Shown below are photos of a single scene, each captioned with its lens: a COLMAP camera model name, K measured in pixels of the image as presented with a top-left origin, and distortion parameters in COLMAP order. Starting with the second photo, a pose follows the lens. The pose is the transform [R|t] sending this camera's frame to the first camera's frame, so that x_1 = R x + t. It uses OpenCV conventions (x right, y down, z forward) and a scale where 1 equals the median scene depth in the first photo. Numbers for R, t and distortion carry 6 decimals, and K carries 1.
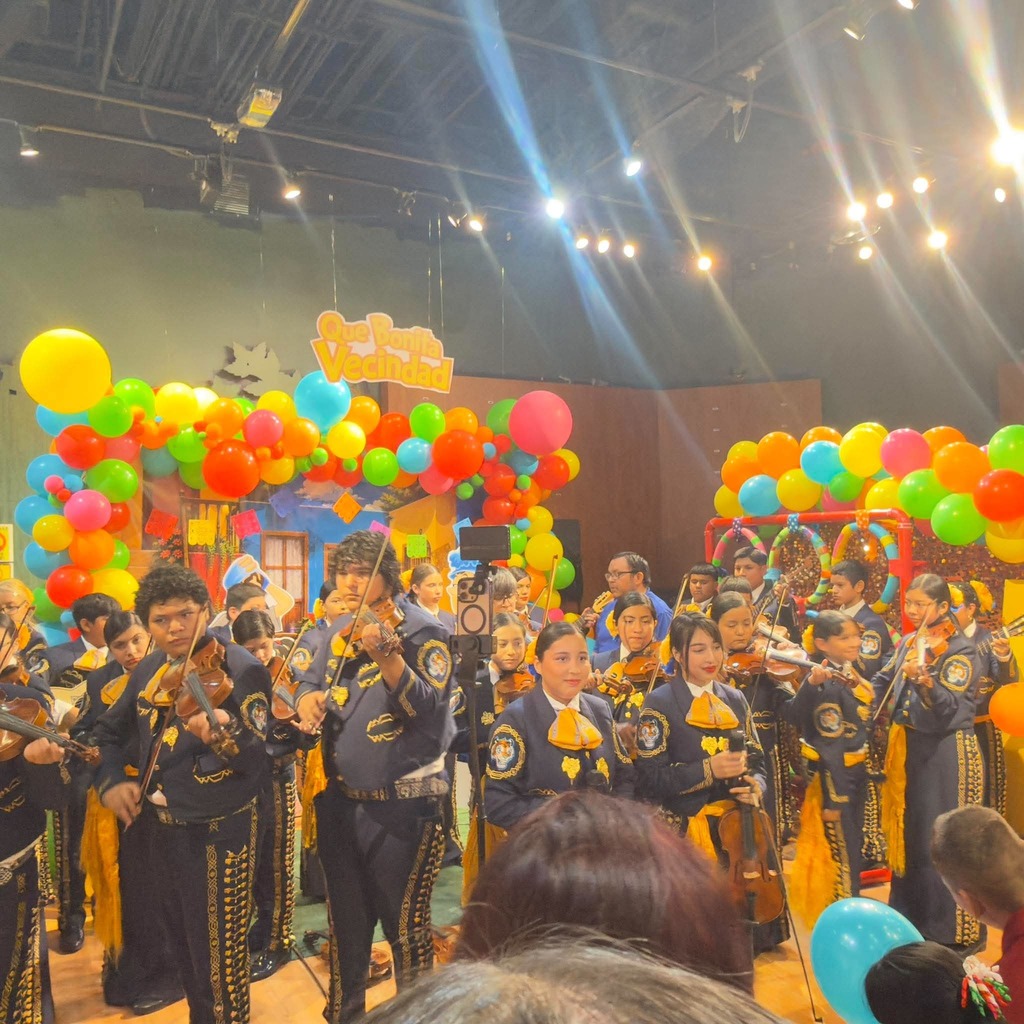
lens RADIAL K [[917.4, 0, 512.0], [0, 917.4, 512.0], [0, 0, 1]] dist [-0.018713, -0.003143]
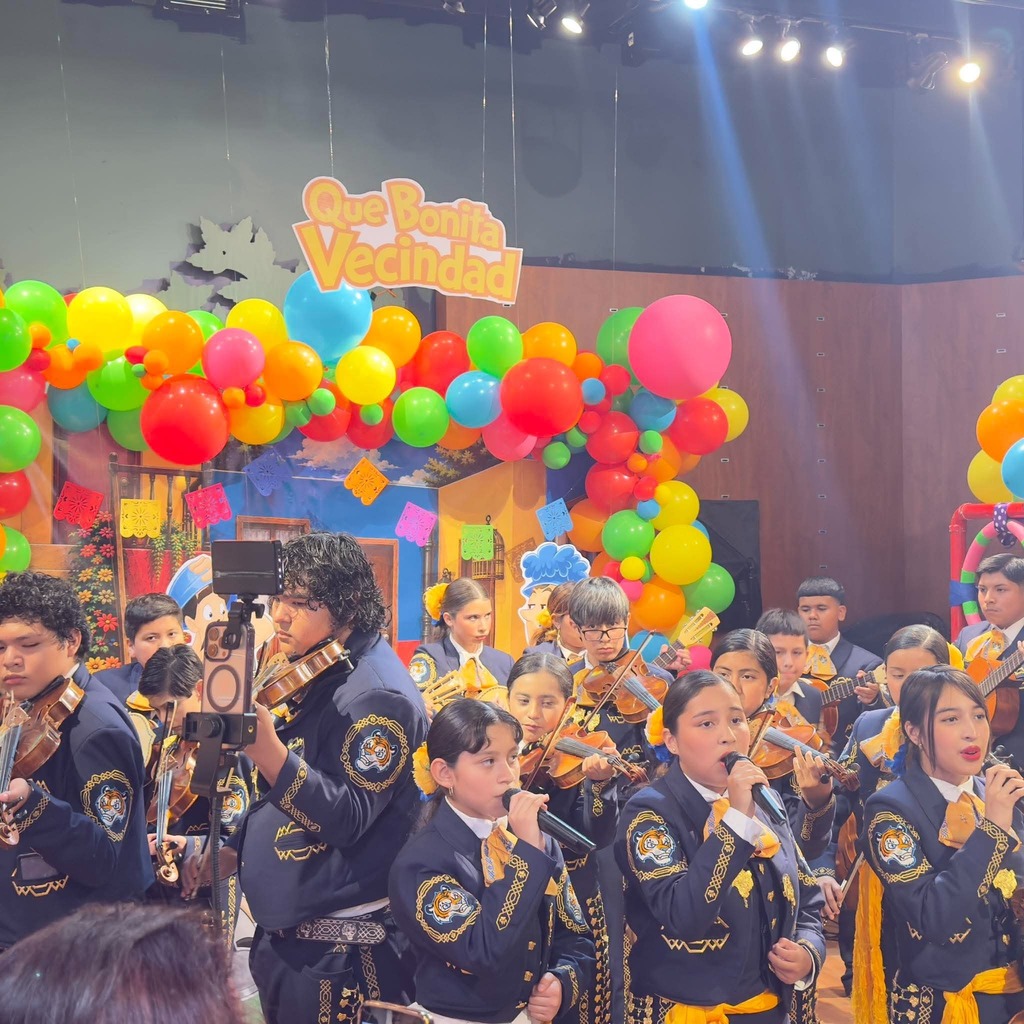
lens RADIAL K [[1510.6, 0, 532.7], [0, 1510.6, 518.8], [0, 0, 1]] dist [0.100738, 0.038706]
pose [[0.992253, 0.012682, -0.123583, 0.067775], [-0.008981, 0.999496, 0.030457, -0.012373], [0.123907, -0.029111, 0.991867, -0.034714]]
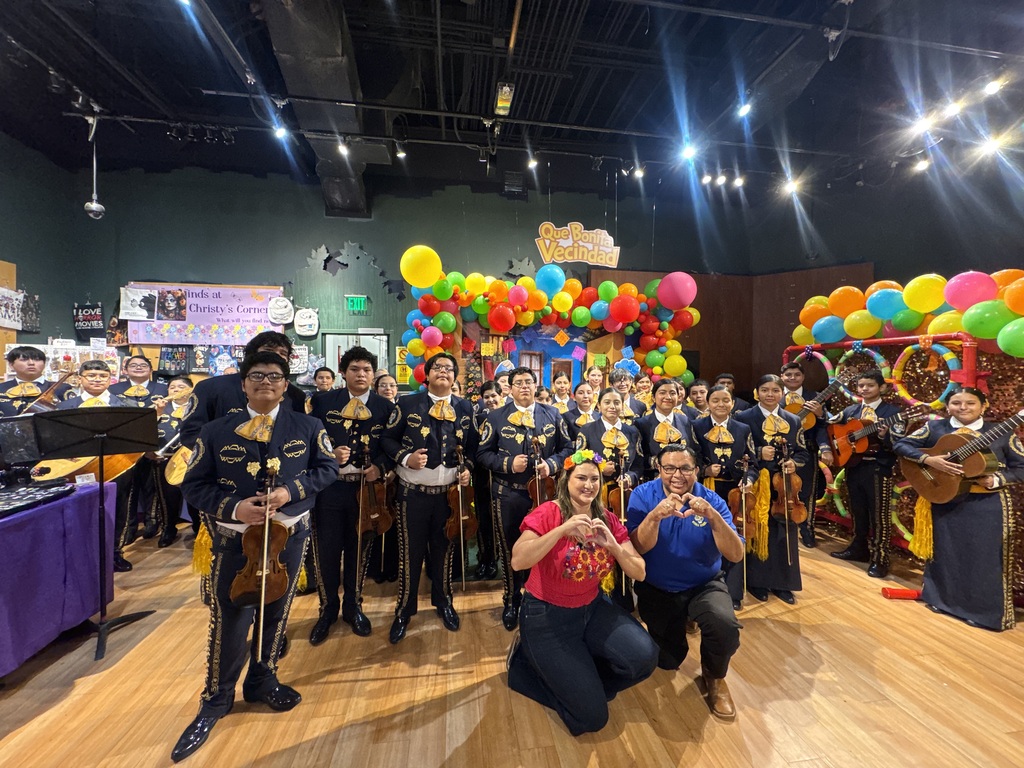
lens RADIAL K [[398.6, 0, 512.0], [0, 398.6, 384.0], [0, 0, 1]] dist [-0.015734, 0.000485]
pose [[0.929551, 0.038697, -0.366657, 0.027860], [-0.015478, 0.997696, 0.066057, 0.036998], [0.368368, -0.055728, 0.928008, 0.206783]]
